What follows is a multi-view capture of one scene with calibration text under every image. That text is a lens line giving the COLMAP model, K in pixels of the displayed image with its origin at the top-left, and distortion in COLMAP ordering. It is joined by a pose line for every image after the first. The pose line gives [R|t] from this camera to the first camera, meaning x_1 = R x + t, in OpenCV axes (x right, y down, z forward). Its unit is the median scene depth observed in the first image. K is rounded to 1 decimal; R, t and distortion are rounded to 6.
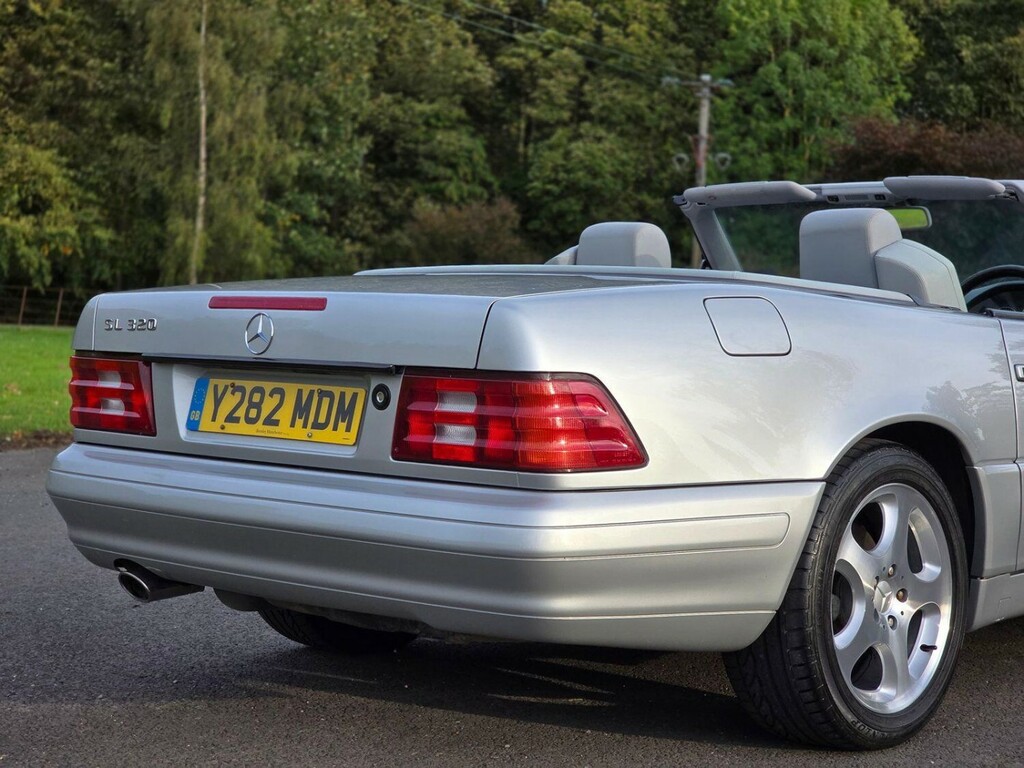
lens RADIAL K [[1869.6, 0, 505.0], [0, 1869.6, 343.5], [0, 0, 1]] dist [0.037780, 0.000000]
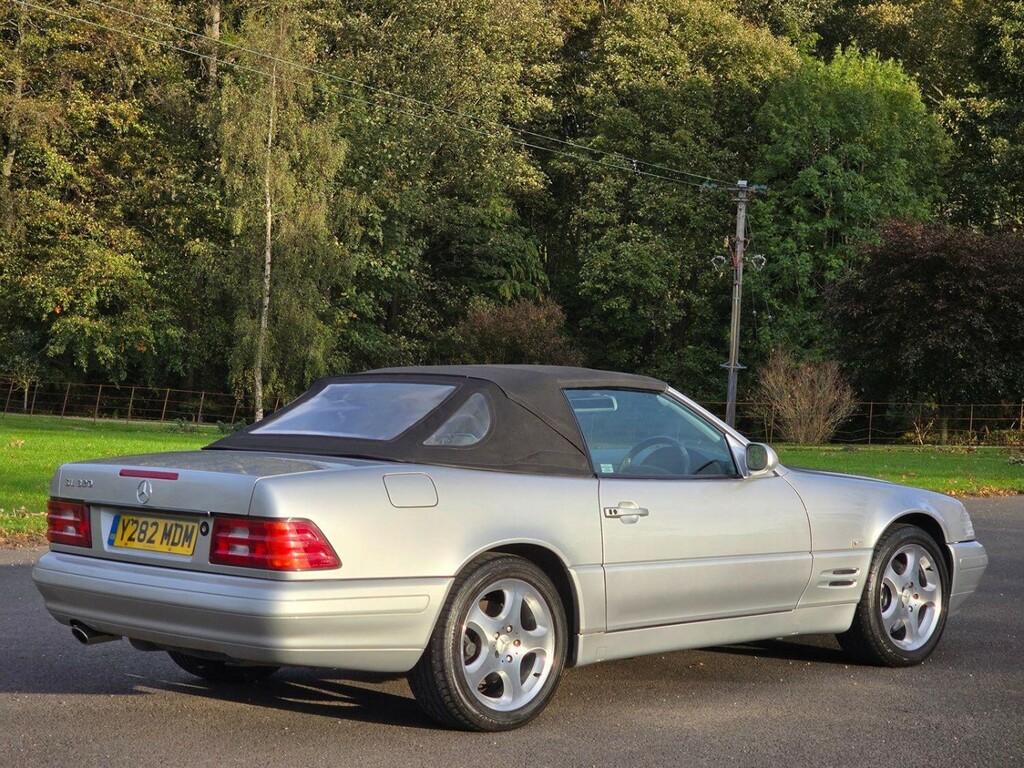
lens RADIAL K [[1869.6, 0, 486.0], [0, 1869.6, 356.4], [0, 0, 1]] dist [0.037780, 0.000000]
pose [[0.998487, -0.000986, -0.054975, 0.268490], [-0.001085, 0.999291, -0.037628, -0.061881], [0.054974, 0.037631, 0.997778, -0.703322]]
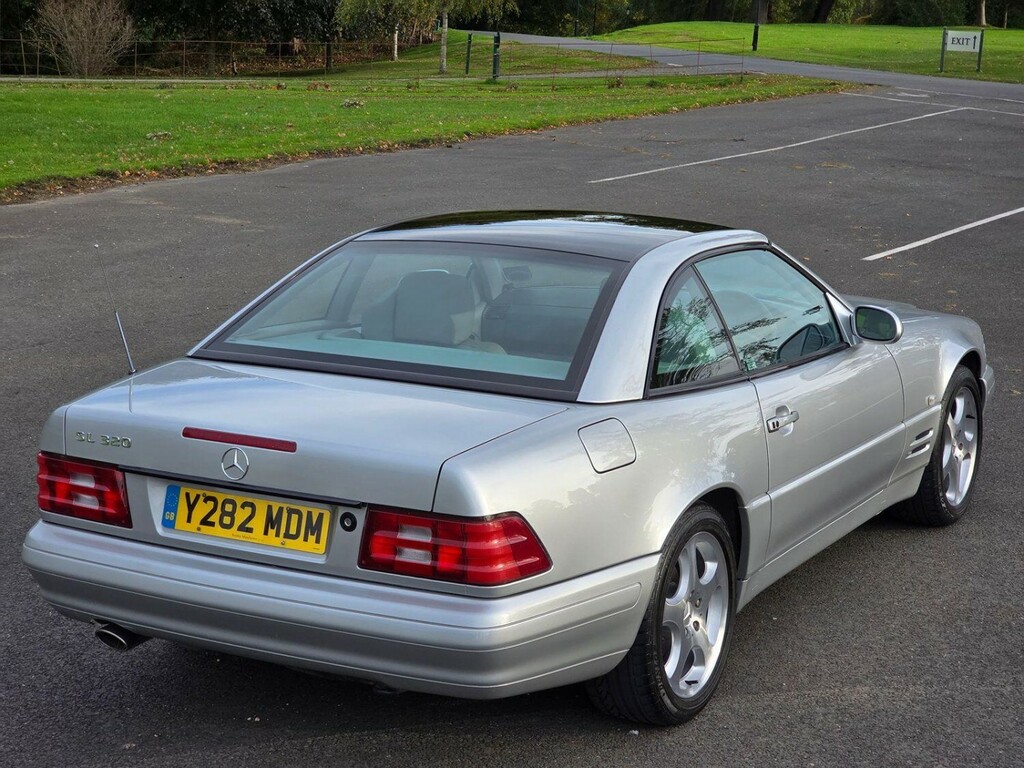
lens RADIAL K [[1869.6, 0, 562.2], [0, 1869.6, 356.3], [0, 0, 1]] dist [0.037780, 0.000000]
pose [[0.964315, -0.044135, 0.261054, -0.227351], [-0.000674, 0.985596, 0.169118, -0.270966], [-0.264758, -0.163259, 0.950395, -0.240236]]
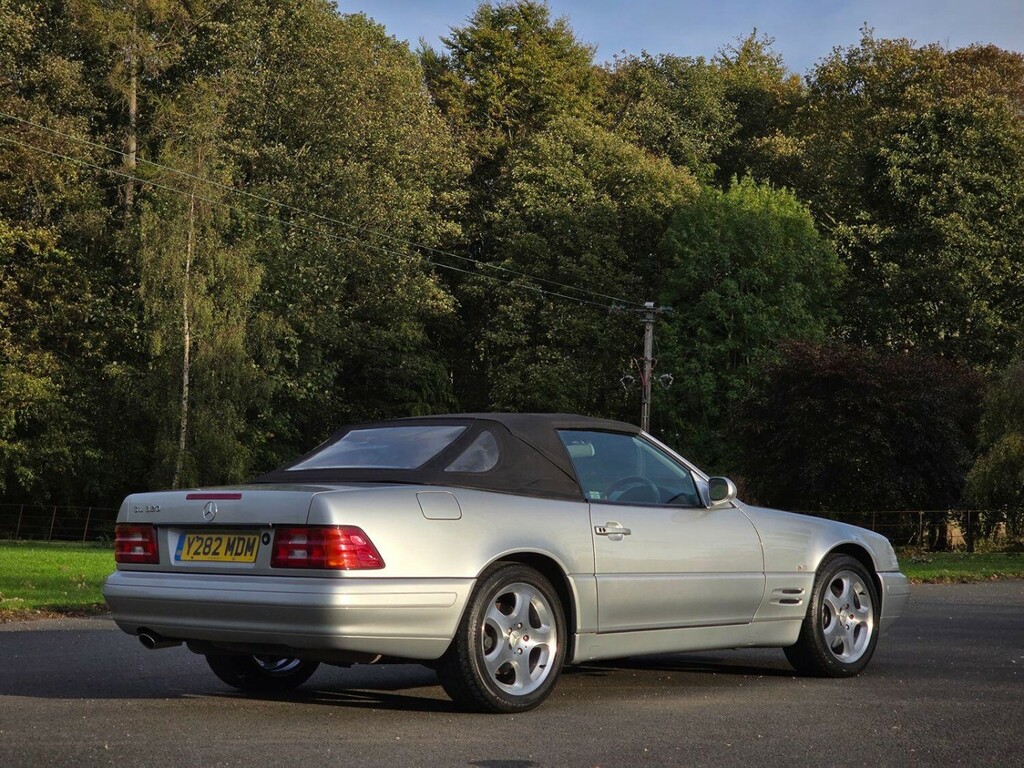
lens RADIAL K [[1869.6, 0, 490.8], [0, 1869.6, 335.1], [0, 0, 1]] dist [0.037780, 0.000000]
pose [[0.999945, -0.010192, 0.002350, 0.166121], [0.010399, 0.992880, -0.118660, 0.047133], [-0.001124, 0.118678, 0.992932, -1.018854]]
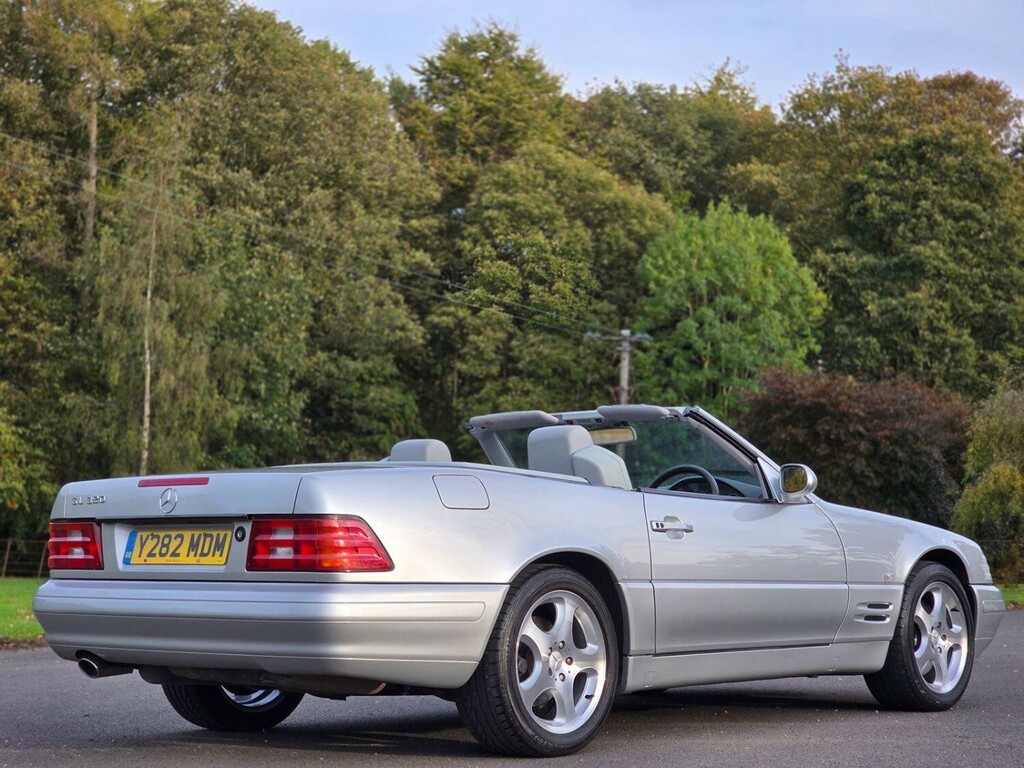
lens RADIAL K [[1869.6, 0, 493.9], [0, 1869.6, 338.6], [0, 0, 1]] dist [0.037780, 0.000000]
pose [[0.999661, -0.011125, 0.023534, 0.108402], [0.014264, 0.990368, -0.137723, 0.078072], [-0.021775, 0.138012, 0.990191, -0.603872]]
